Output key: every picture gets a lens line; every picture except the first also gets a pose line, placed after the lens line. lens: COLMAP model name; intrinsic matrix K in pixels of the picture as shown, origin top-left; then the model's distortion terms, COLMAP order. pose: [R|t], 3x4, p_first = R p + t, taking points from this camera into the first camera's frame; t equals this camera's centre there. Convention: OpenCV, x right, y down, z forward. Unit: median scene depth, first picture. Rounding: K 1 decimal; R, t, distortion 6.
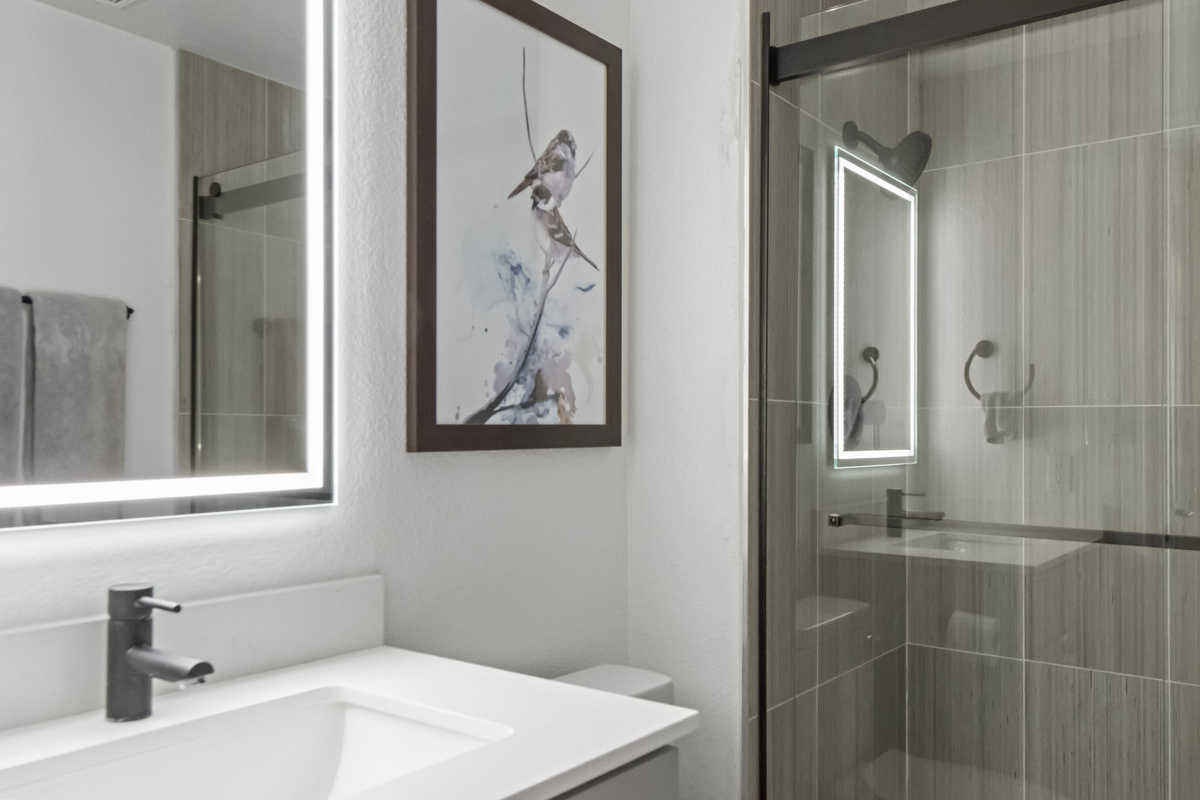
lens RADIAL K [[953.8, 0, 622.8], [0, 953.8, 406.9], [0, 0, 1]] dist [0.035784, -0.004621]
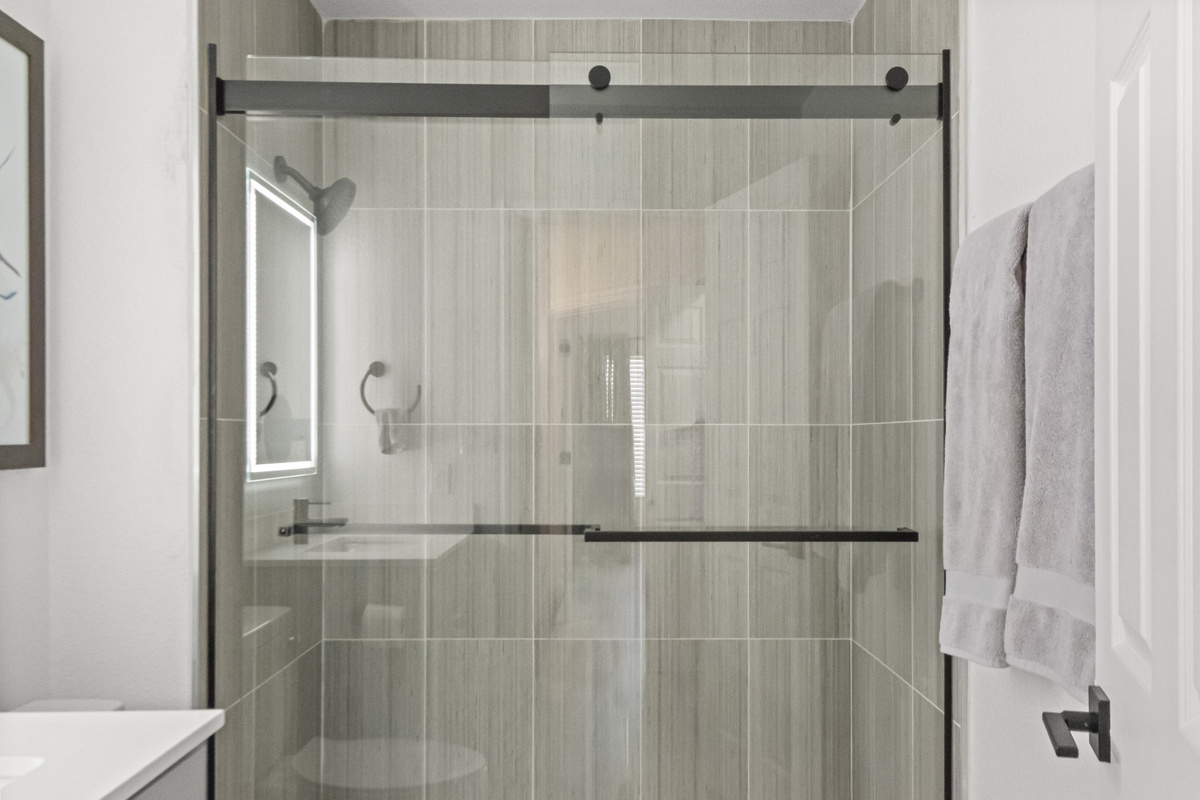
lens RADIAL K [[953.8, 0, 599.9], [0, 953.8, 408.2], [0, 0, 1]] dist [0.035784, -0.004621]
pose [[0.803357, 0.012477, 0.595367, -0.110085], [-0.009176, 0.999921, -0.008573, -0.011528], [-0.595427, 0.001424, 0.803408, -0.069233]]
